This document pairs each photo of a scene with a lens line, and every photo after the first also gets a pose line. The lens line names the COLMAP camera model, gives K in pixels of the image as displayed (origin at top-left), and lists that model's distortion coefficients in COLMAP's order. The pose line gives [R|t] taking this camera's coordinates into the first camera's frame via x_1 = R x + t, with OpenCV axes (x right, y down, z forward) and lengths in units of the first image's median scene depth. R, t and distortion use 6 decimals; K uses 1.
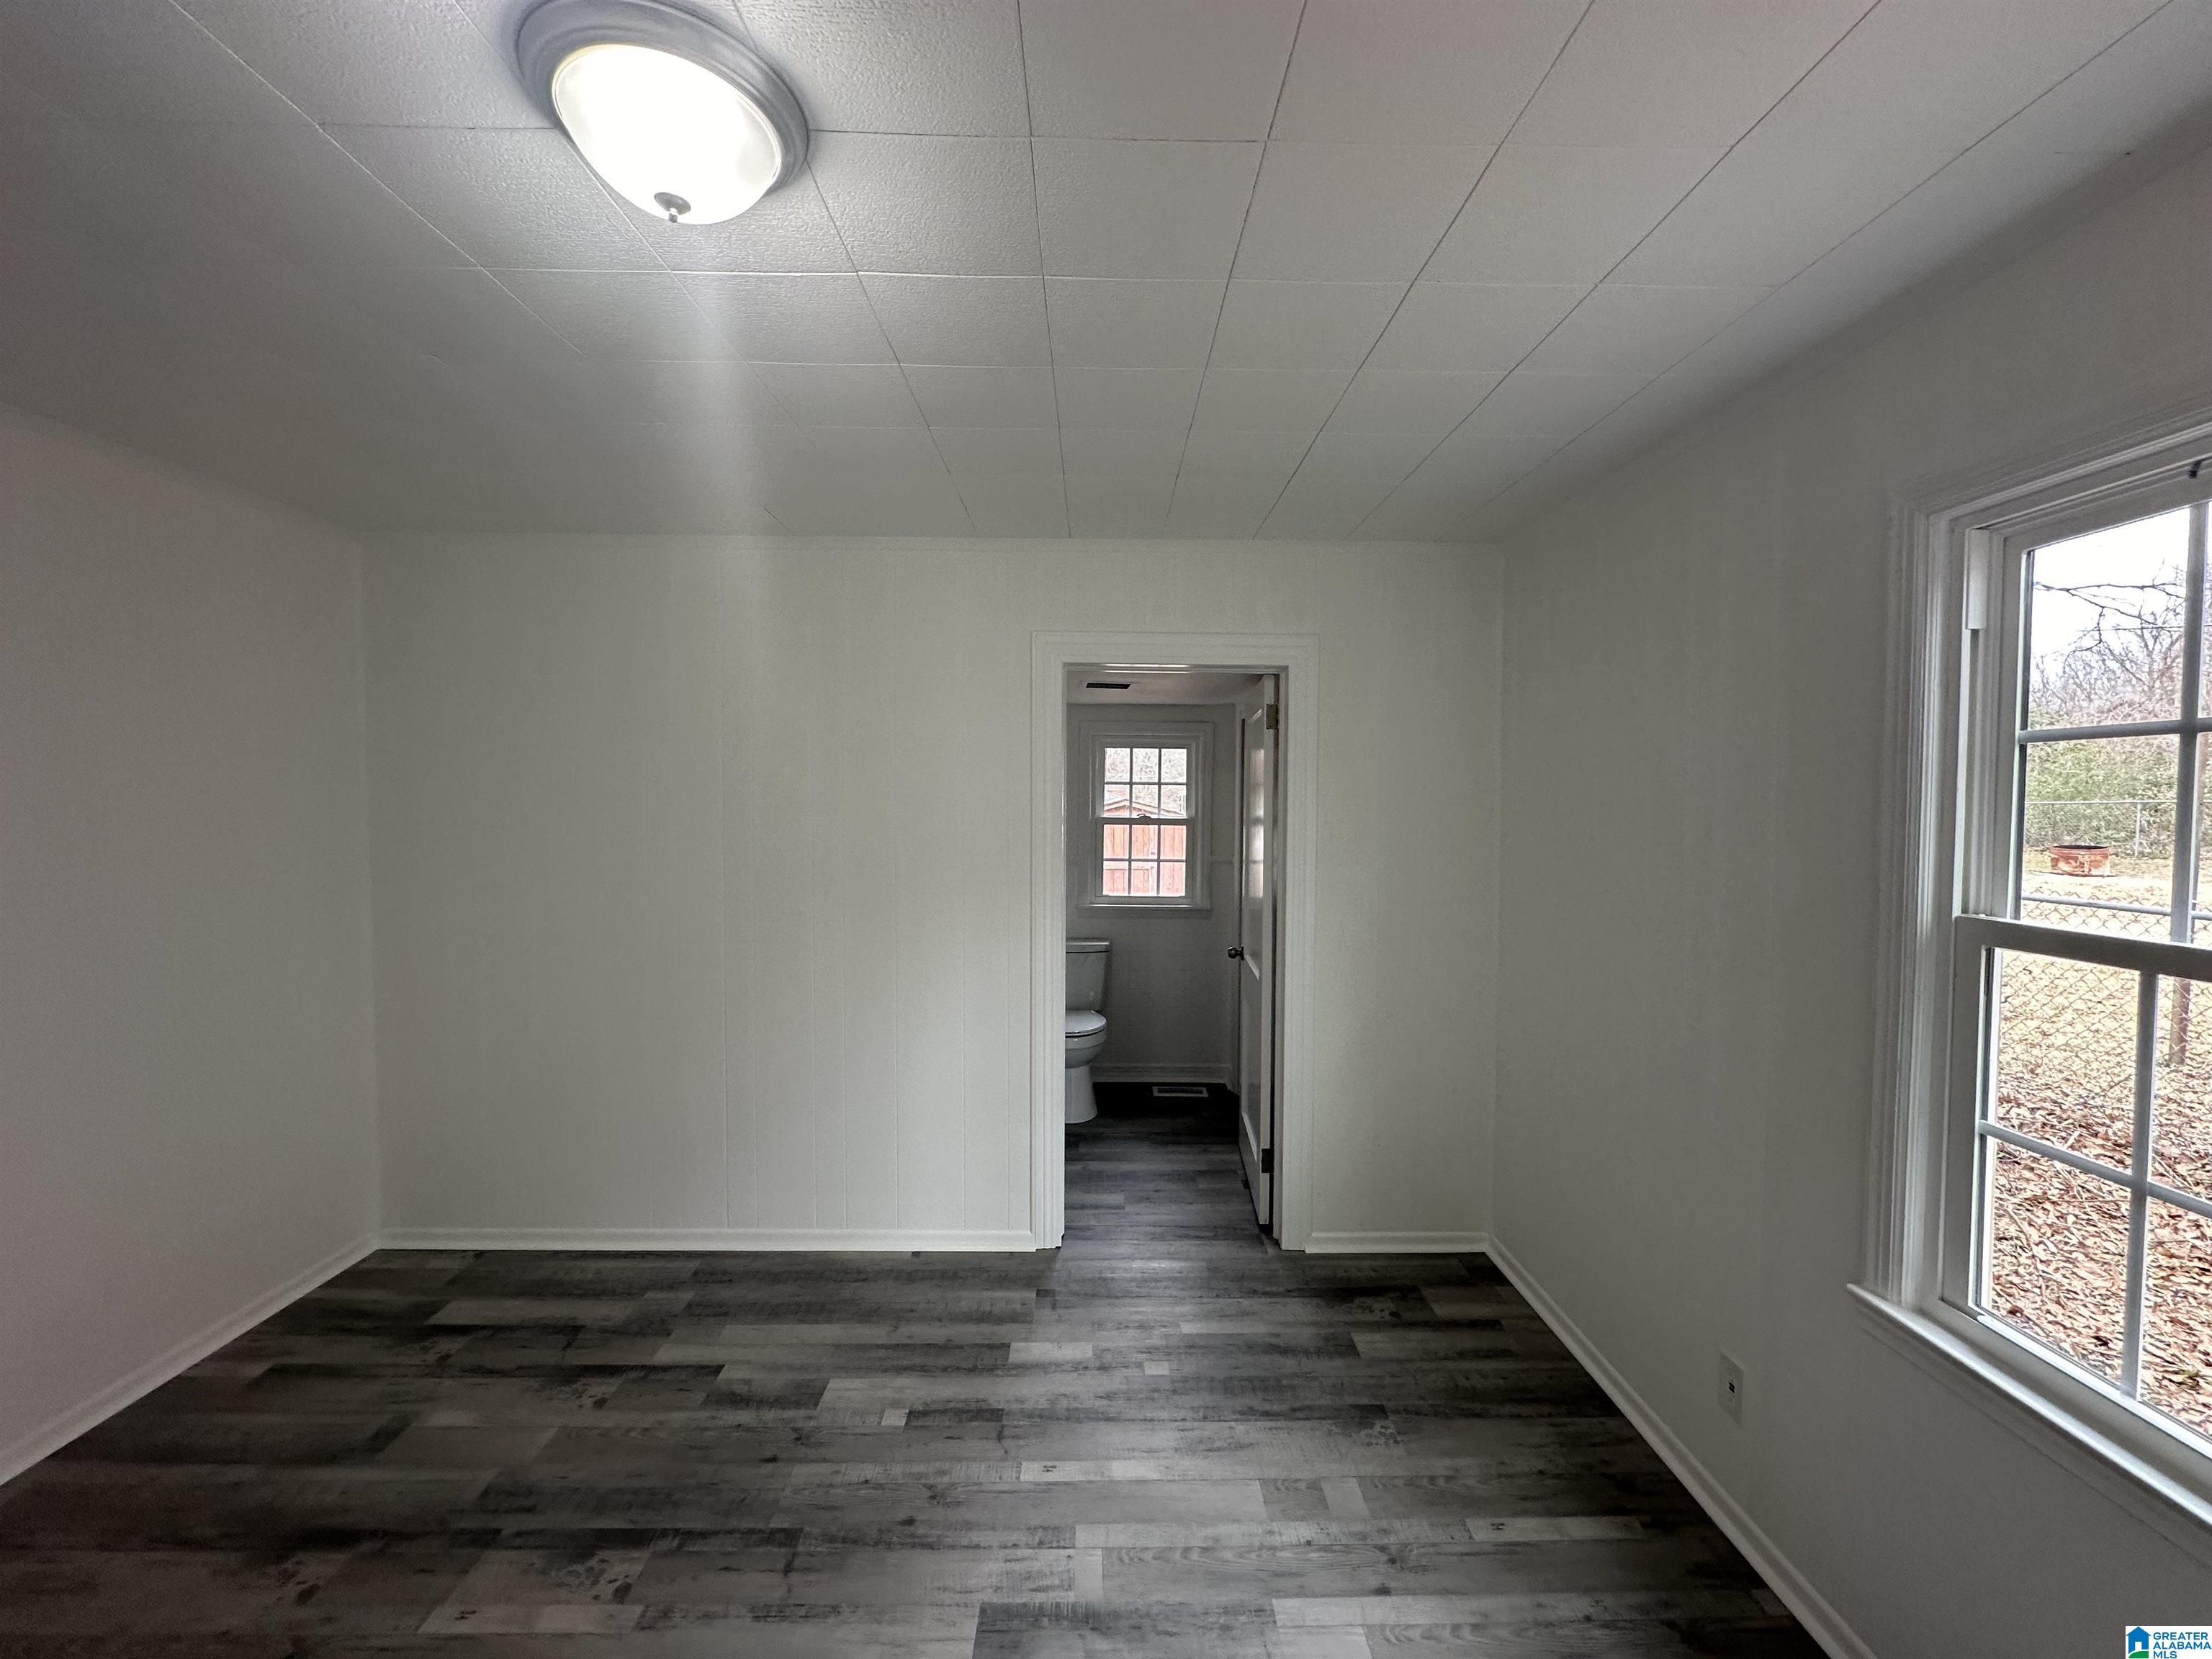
lens RADIAL K [[881.6, 0, 1106.0], [0, 881.6, 829.5], [0, 0, 1]] dist [-0.001767, 0.000708]
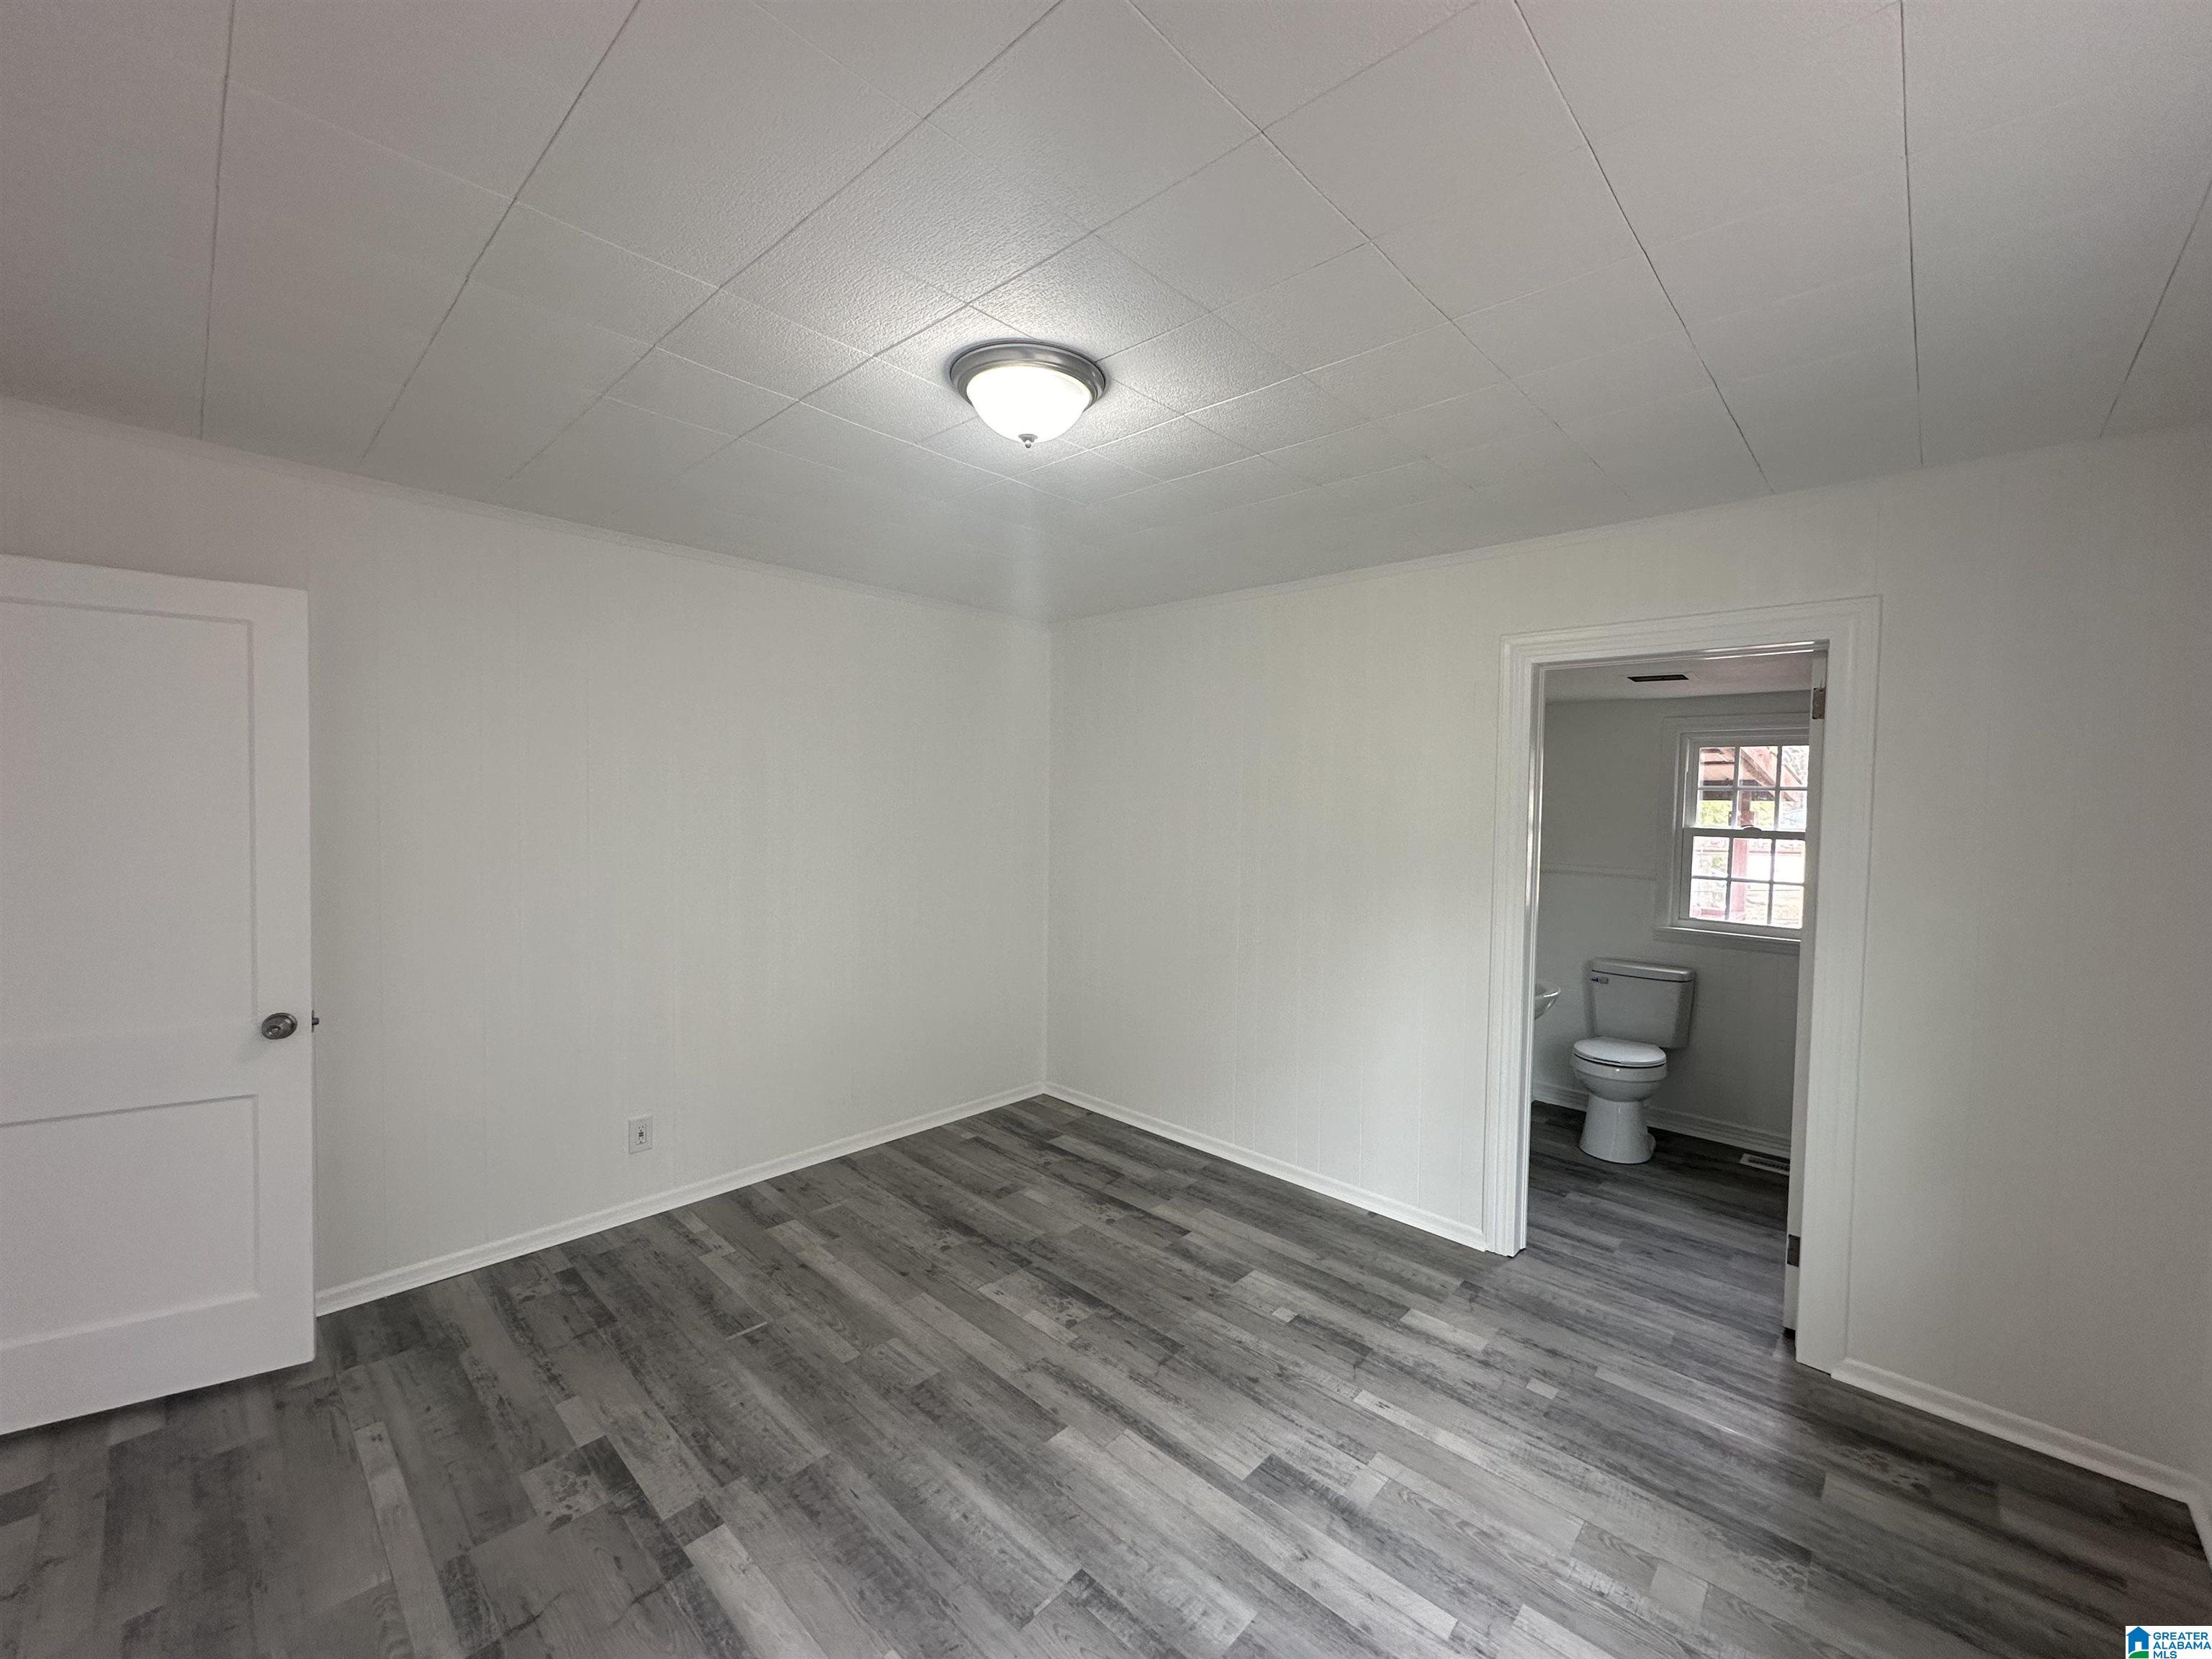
lens RADIAL K [[881.6, 0, 1106.0], [0, 881.6, 829.5], [0, 0, 1]] dist [-0.001767, 0.000708]
pose [[0.719661, 0.030482, -0.693656, 0.377844], [-0.037684, 0.999278, 0.004815, 0.011127], [0.693302, 0.022674, 0.720290, -0.044608]]
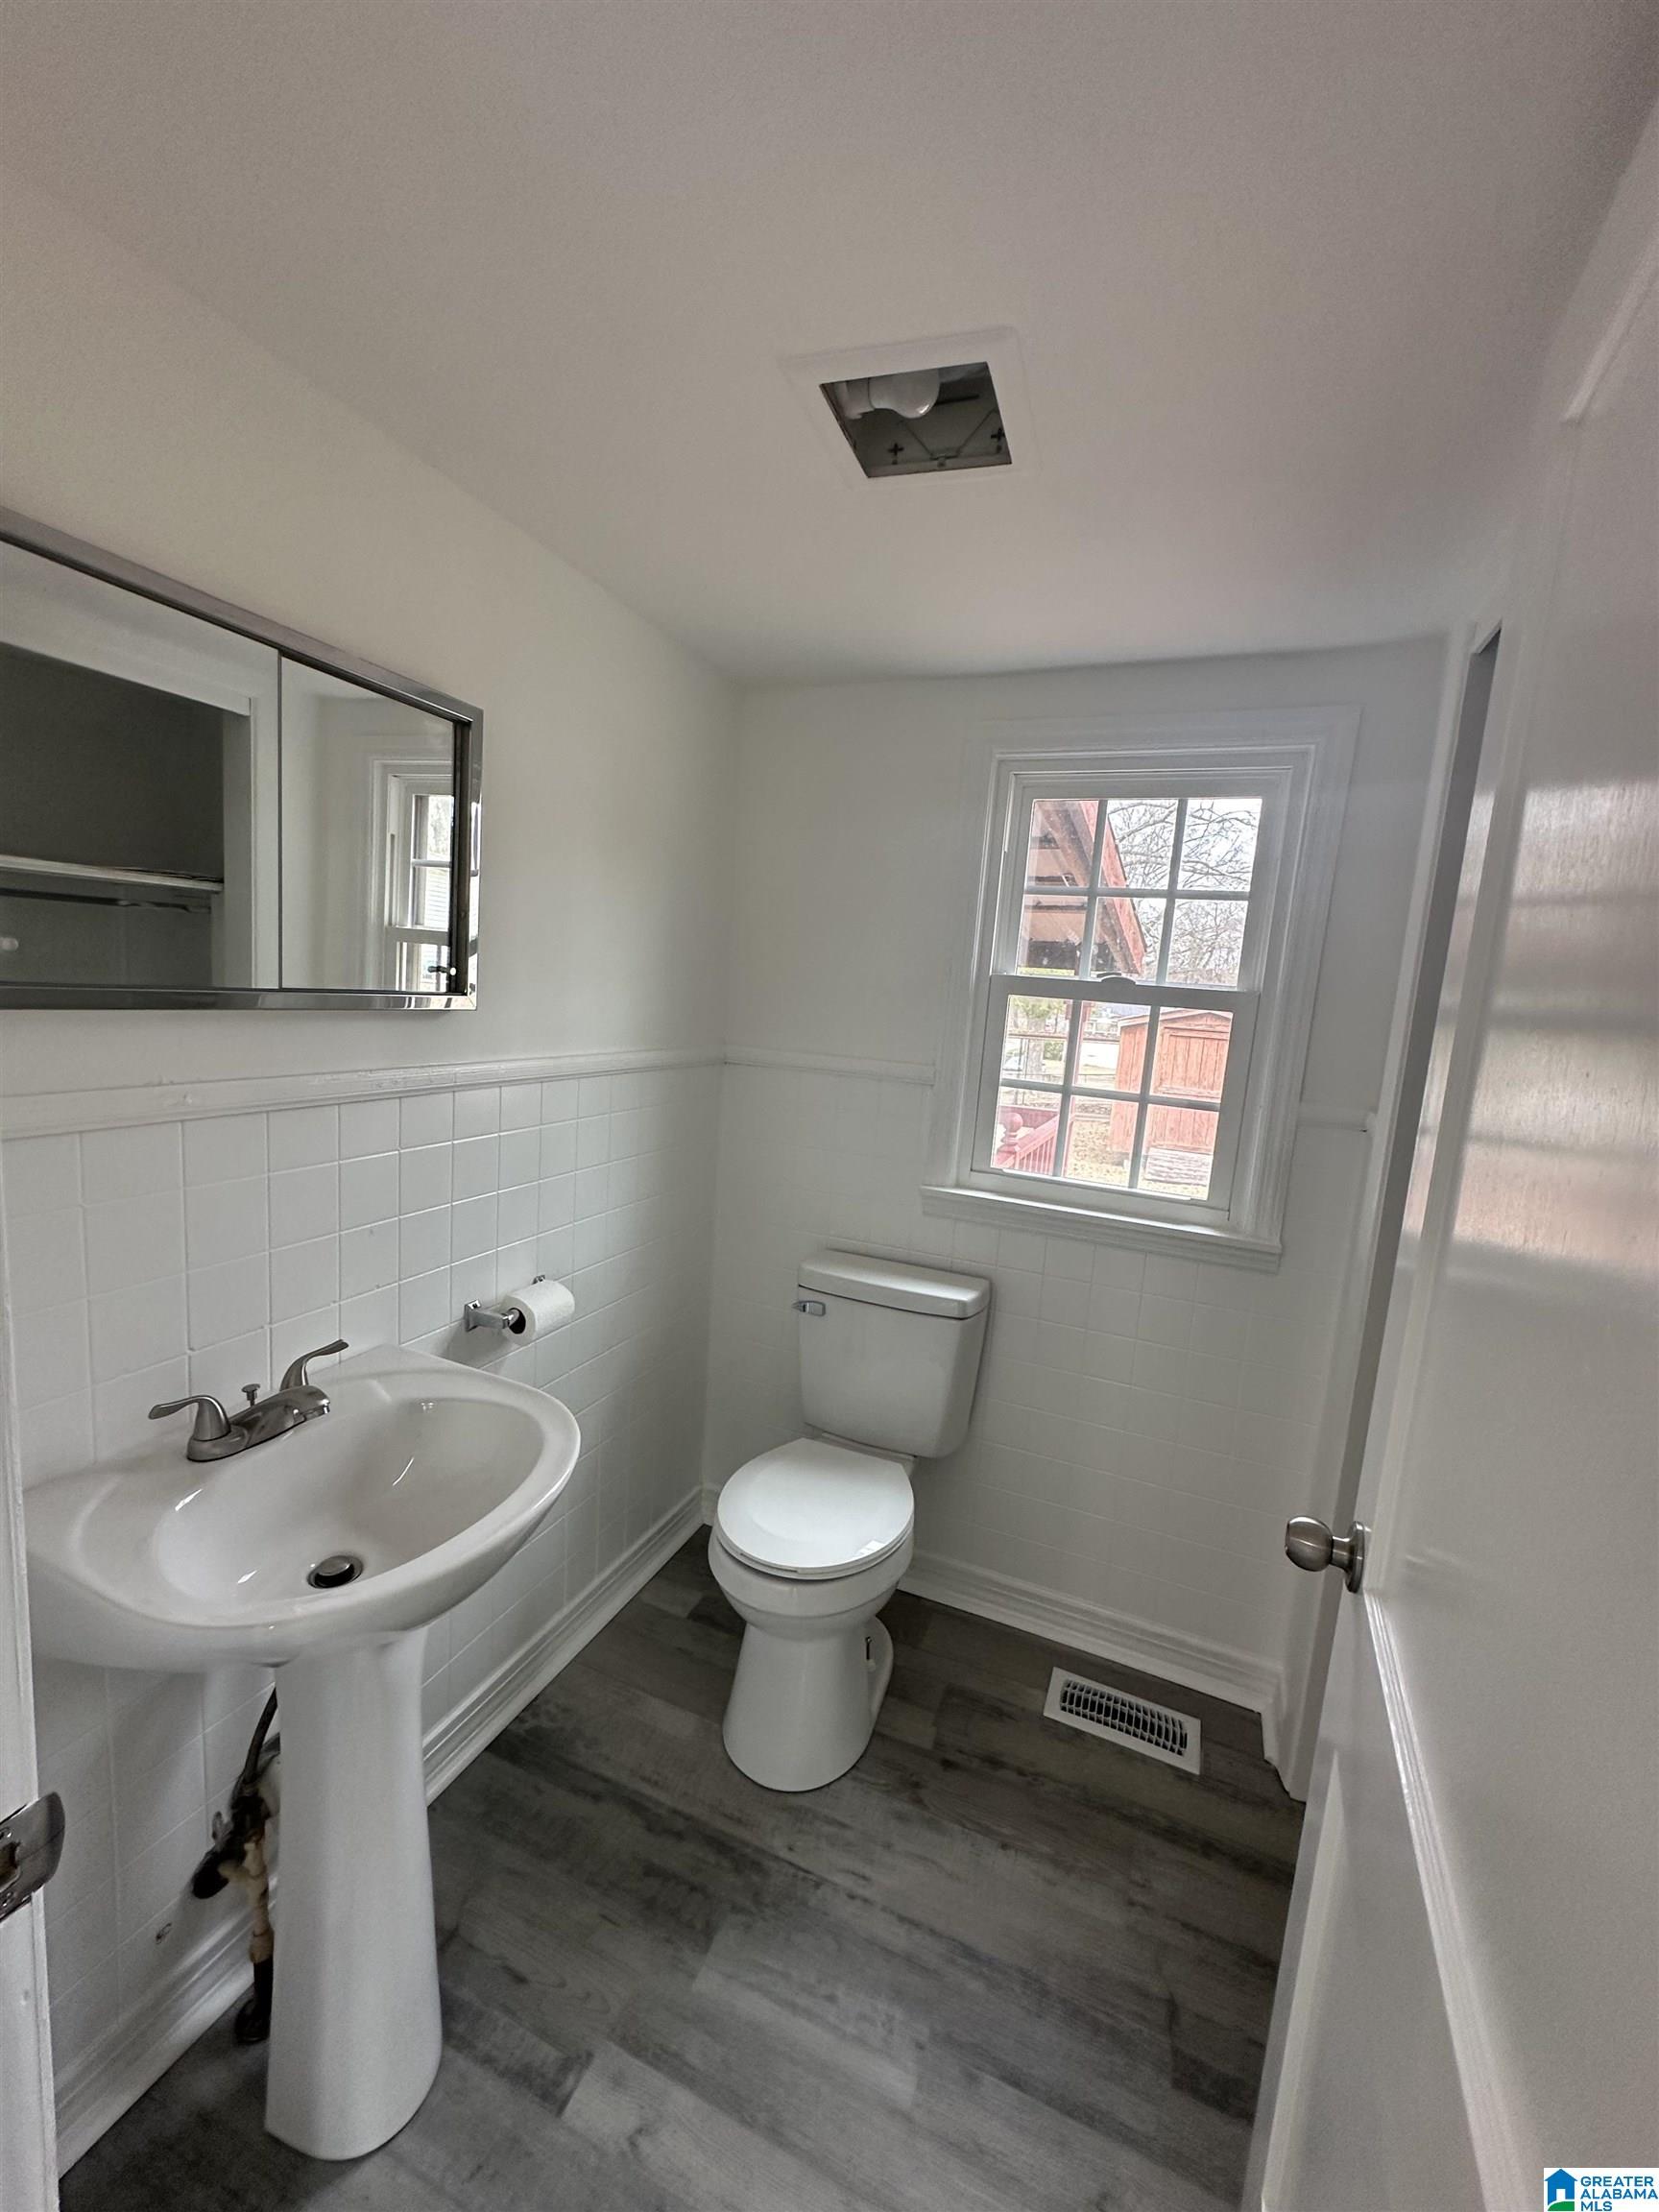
lens RADIAL K [[881.6, 0, 829.5], [0, 881.6, 1106.0], [0, 0, 1]] dist [-0.001767, 0.000708]
pose [[0.916256, 0.111583, -0.384738, 0.170865], [-0.075972, 0.991395, 0.106600, 0.016756], [0.393322, -0.068444, 0.916850, 1.249771]]
